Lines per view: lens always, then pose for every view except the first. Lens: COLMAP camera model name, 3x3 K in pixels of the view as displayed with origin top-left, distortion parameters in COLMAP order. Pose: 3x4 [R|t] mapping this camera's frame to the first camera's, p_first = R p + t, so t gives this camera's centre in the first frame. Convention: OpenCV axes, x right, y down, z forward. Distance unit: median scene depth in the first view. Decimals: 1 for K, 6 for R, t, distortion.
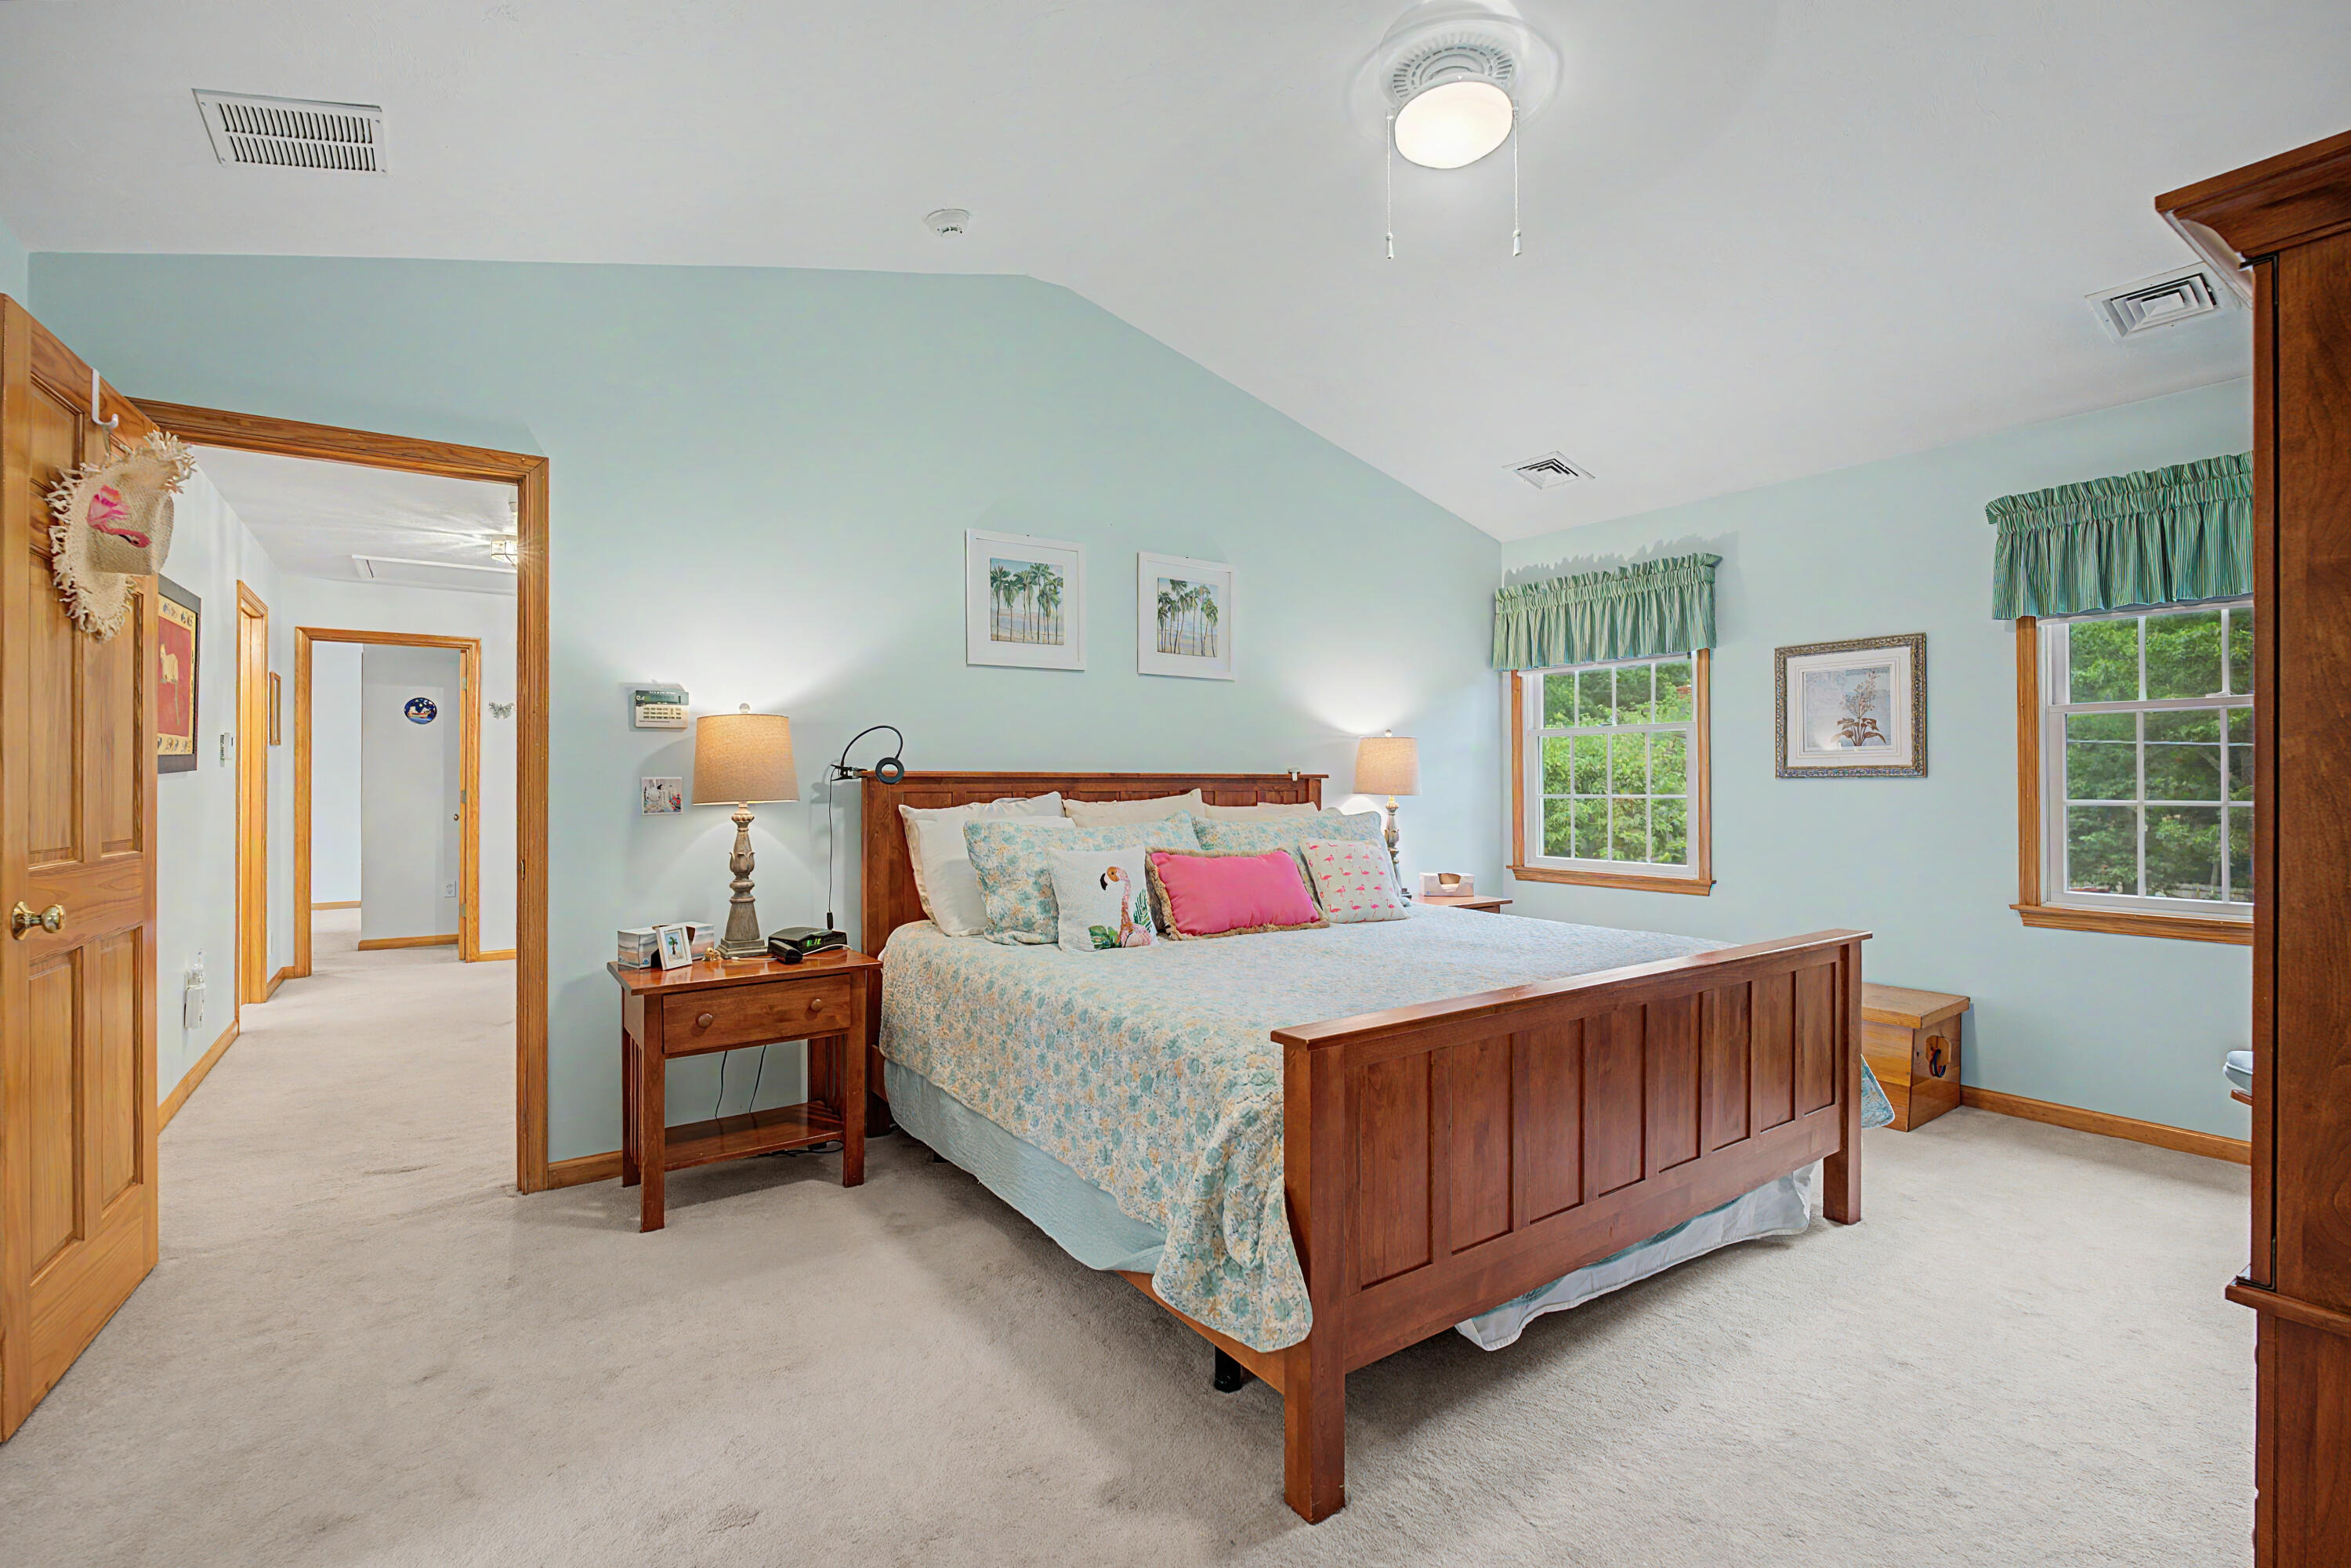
lens RADIAL K [[1059.5, 0, 1165.0], [0, 1059.5, 781.6], [0, 0, 1]] dist [-0.002216, 0.000152]
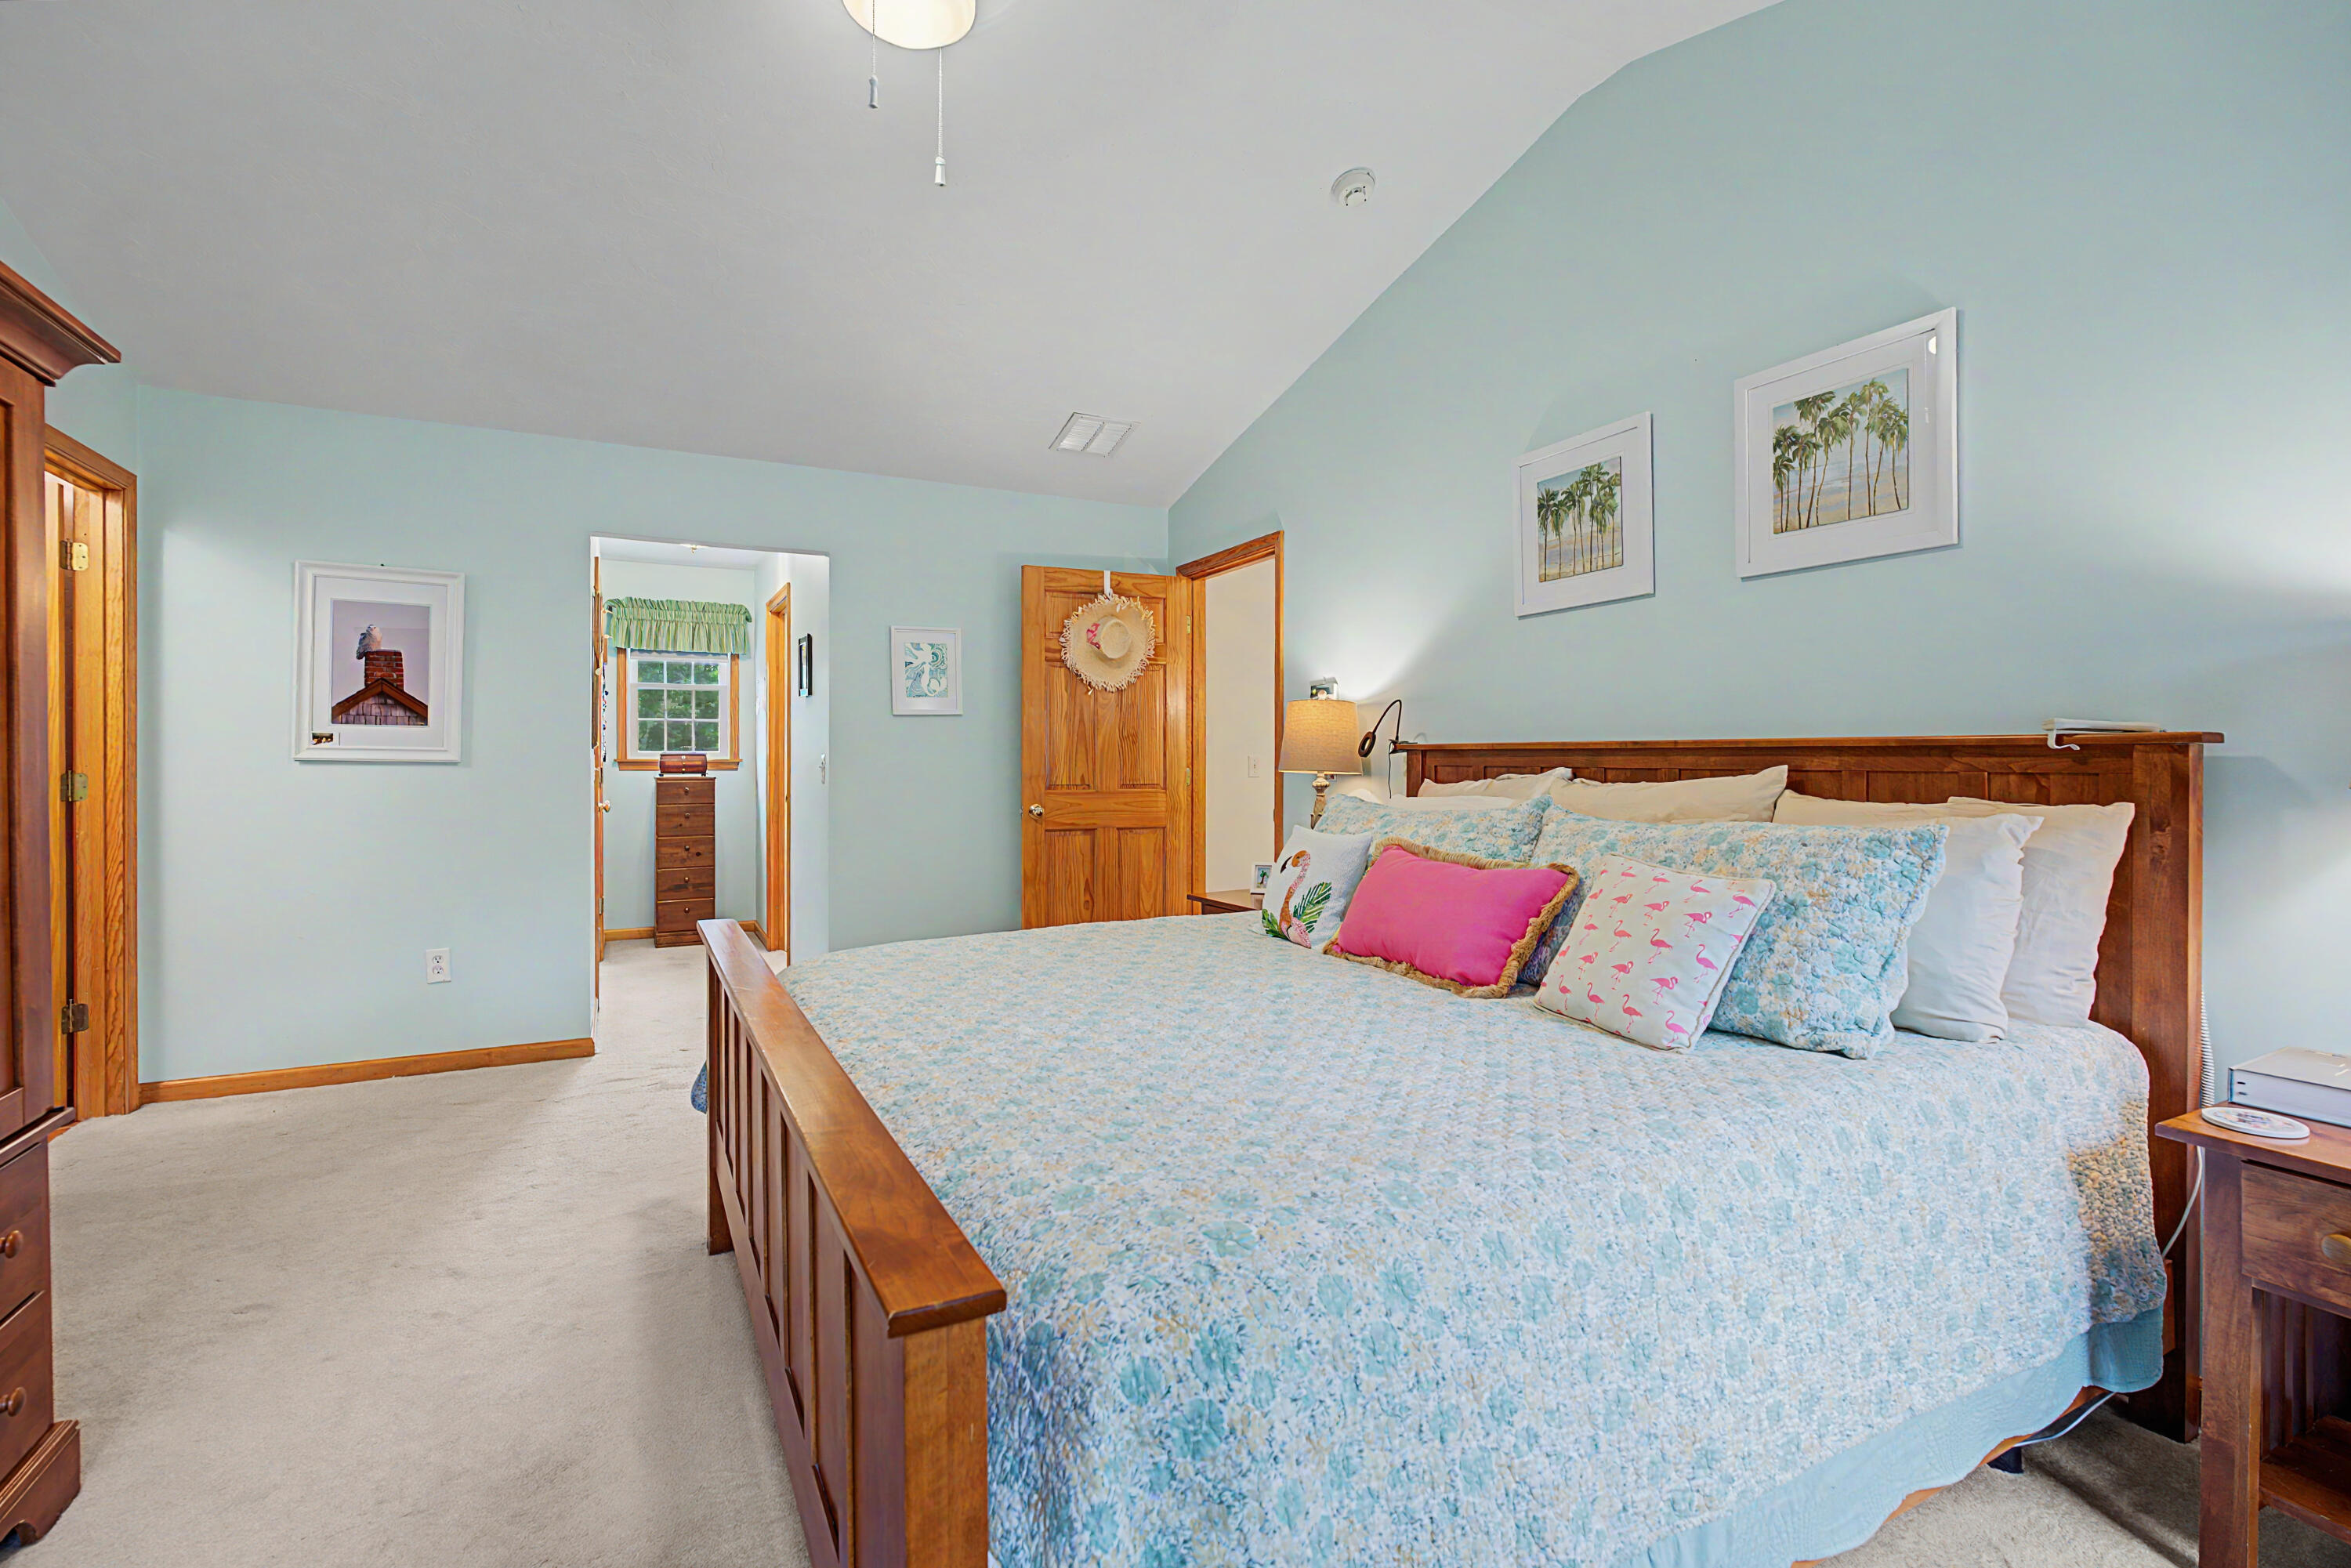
lens RADIAL K [[1059.5, 0, 1167.4], [0, 1059.5, 765.5], [0, 0, 1]] dist [-0.002216, 0.000152]
pose [[-0.121838, 0.009888, -0.992501, 0.666796], [0.002456, 0.999950, 0.009661, 0.000238], [0.992547, -0.001261, -0.121856, 0.786831]]
